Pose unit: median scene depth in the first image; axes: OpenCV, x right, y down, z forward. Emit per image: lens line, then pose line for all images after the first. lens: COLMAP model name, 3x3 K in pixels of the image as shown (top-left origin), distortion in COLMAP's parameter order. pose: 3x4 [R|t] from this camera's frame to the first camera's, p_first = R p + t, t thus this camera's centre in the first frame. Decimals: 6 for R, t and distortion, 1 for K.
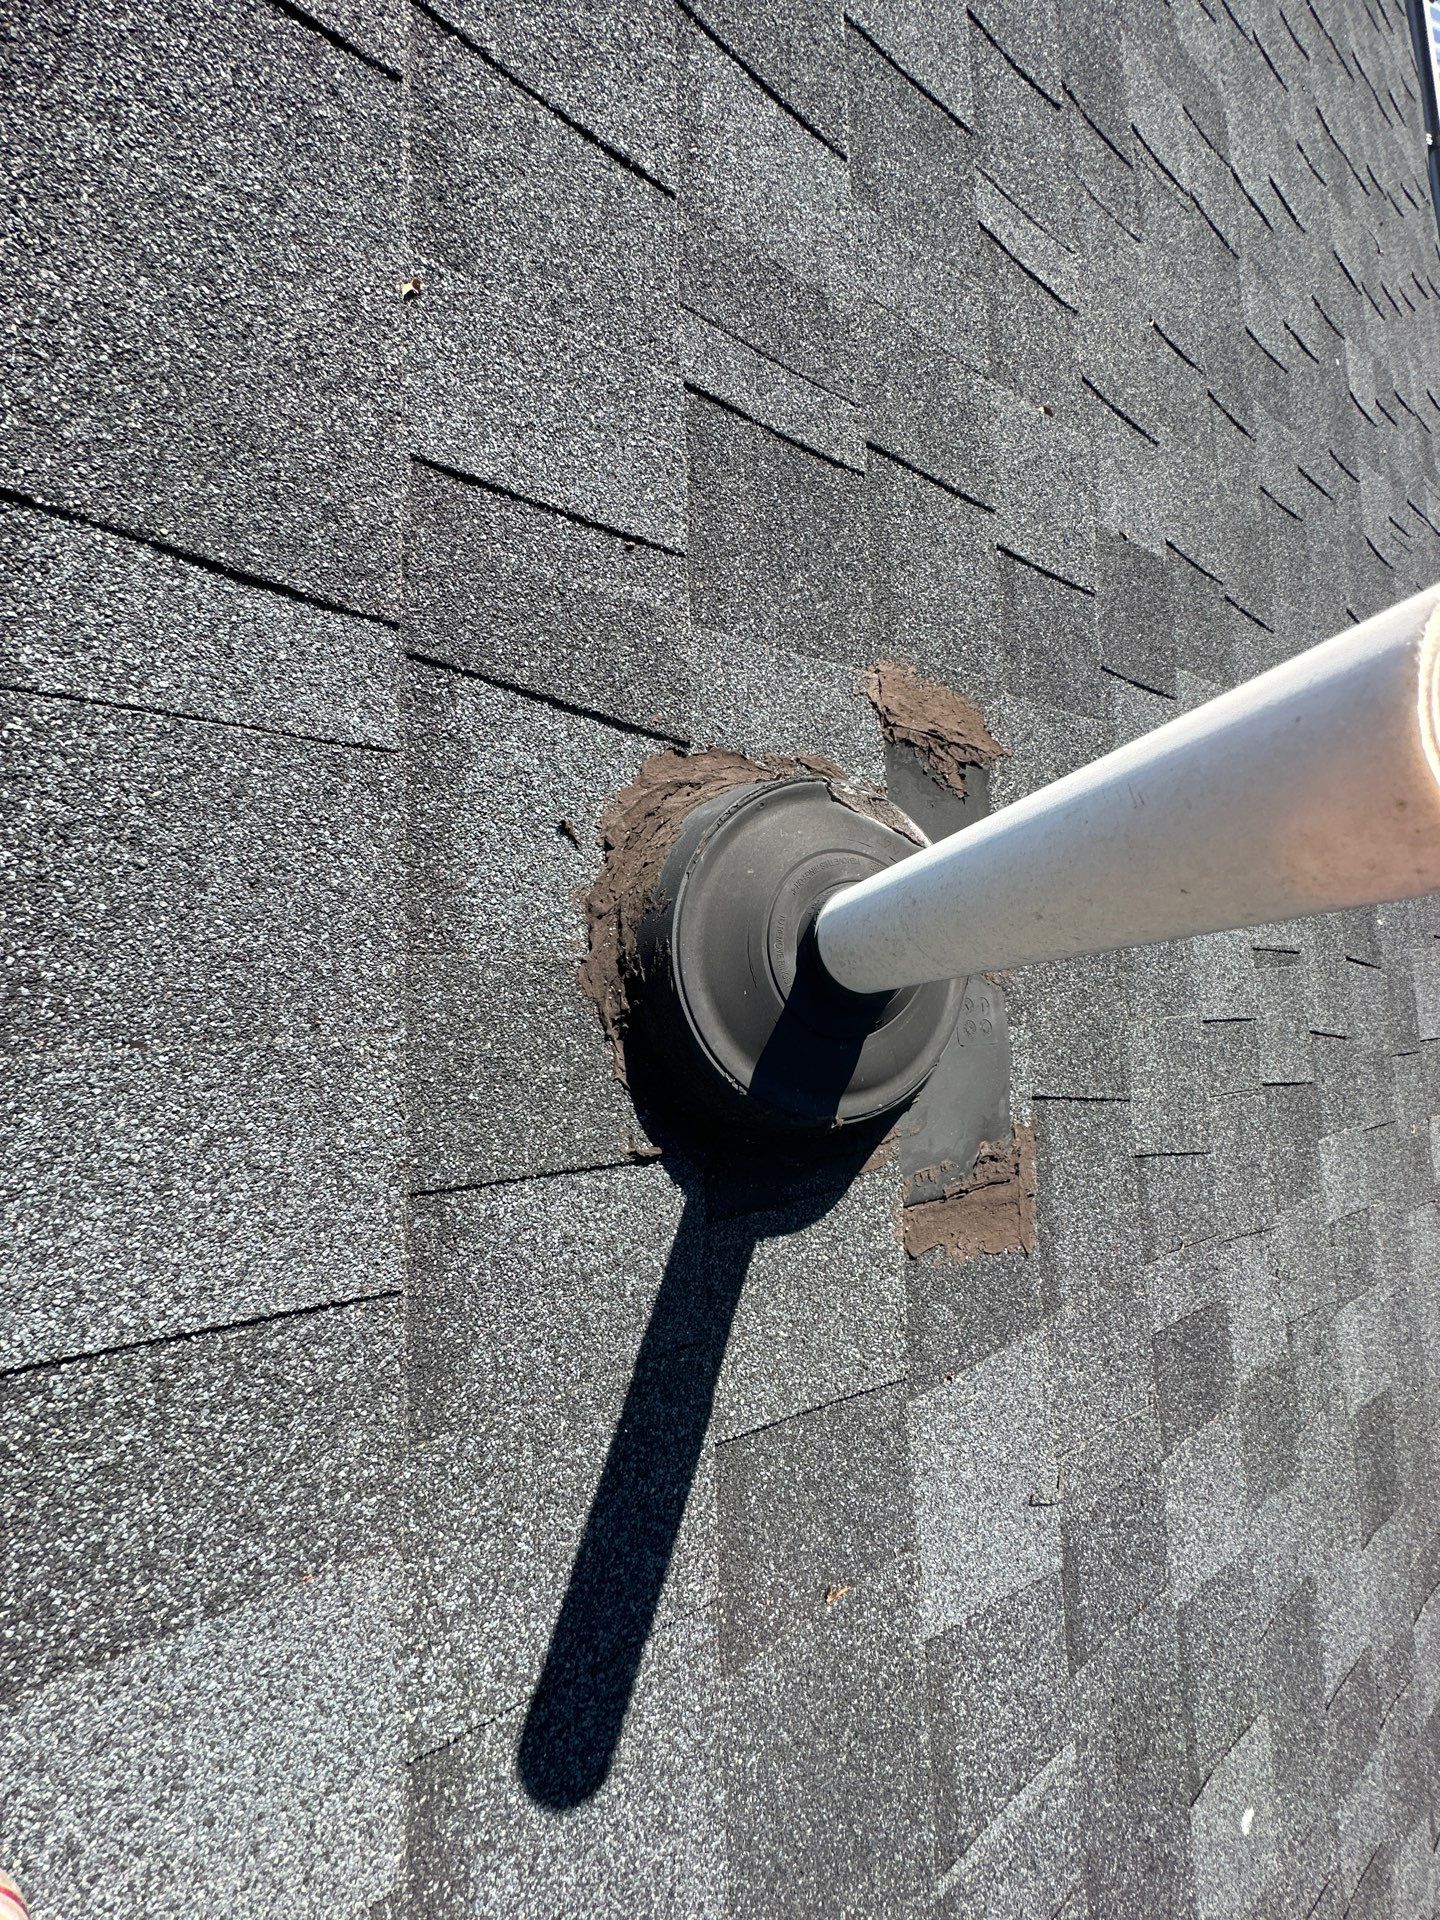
lens RADIAL K [[771.8, 0, 720.0], [0, 771.8, 960.0], [0, 0, 1]] dist [-0.001607, -0.000691]
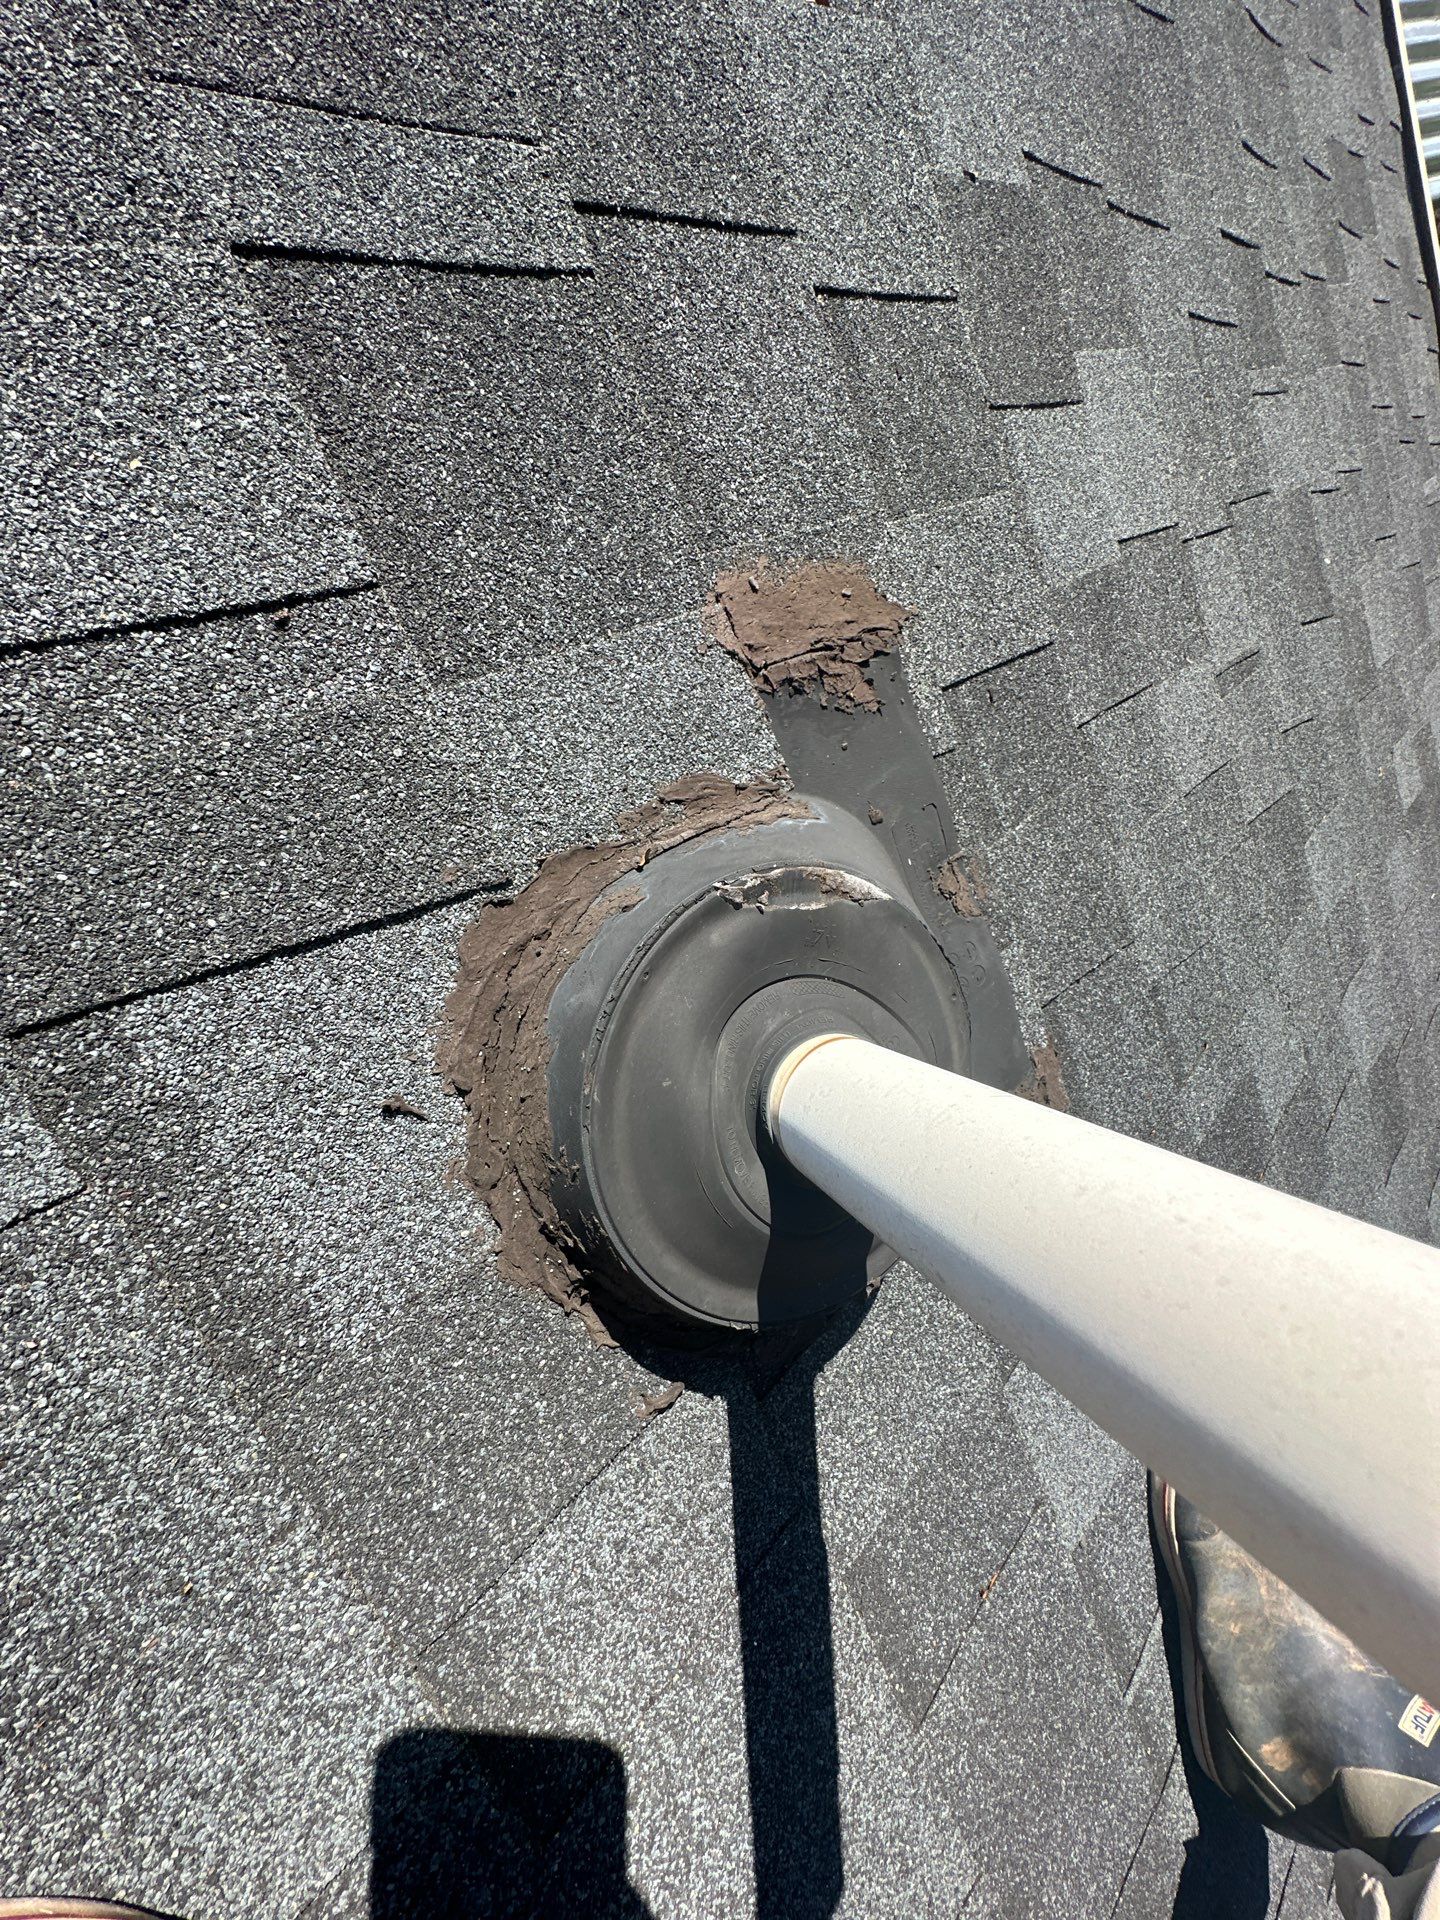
lens RADIAL K [[771.8, 0, 720.0], [0, 771.8, 960.0], [0, 0, 1]] dist [-0.001607, -0.000691]
pose [[0.935542, -0.353059, 0.010562, 0.104607], [0.334318, 0.894739, 0.296098, -0.366587], [-0.113990, -0.273481, 0.955099, 0.317023]]
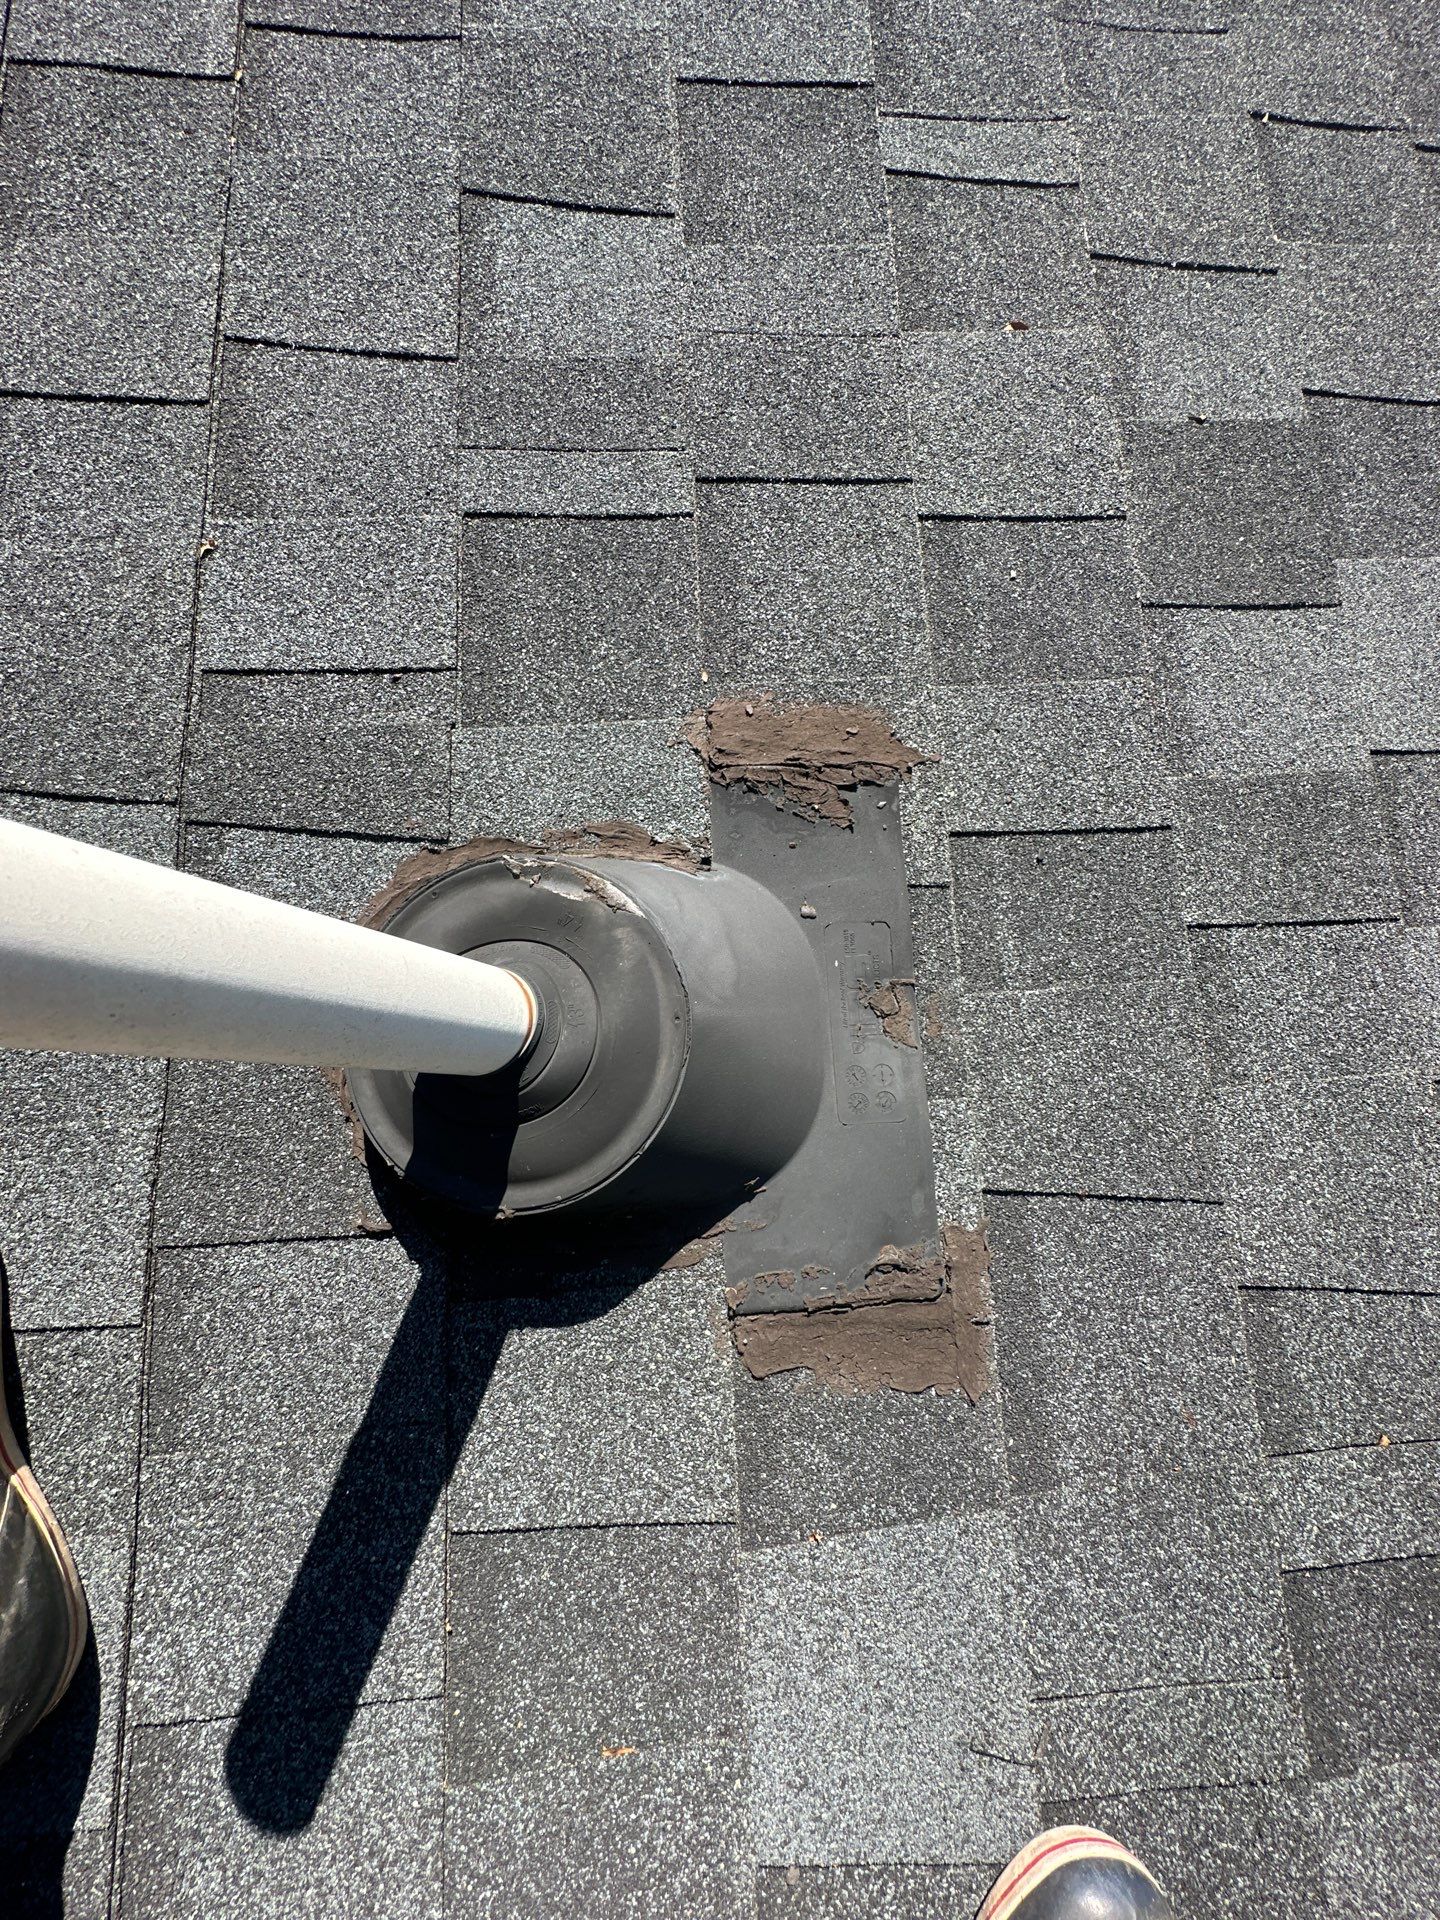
lens RADIAL K [[771.8, 0, 720.0], [0, 771.8, 960.0], [0, 0, 1]] dist [-0.001607, -0.000691]
pose [[0.861785, -0.088412, -0.499509, 0.832295], [0.058056, 0.995414, -0.076024, -0.011110], [0.503940, 0.036517, 0.862966, 0.281046]]
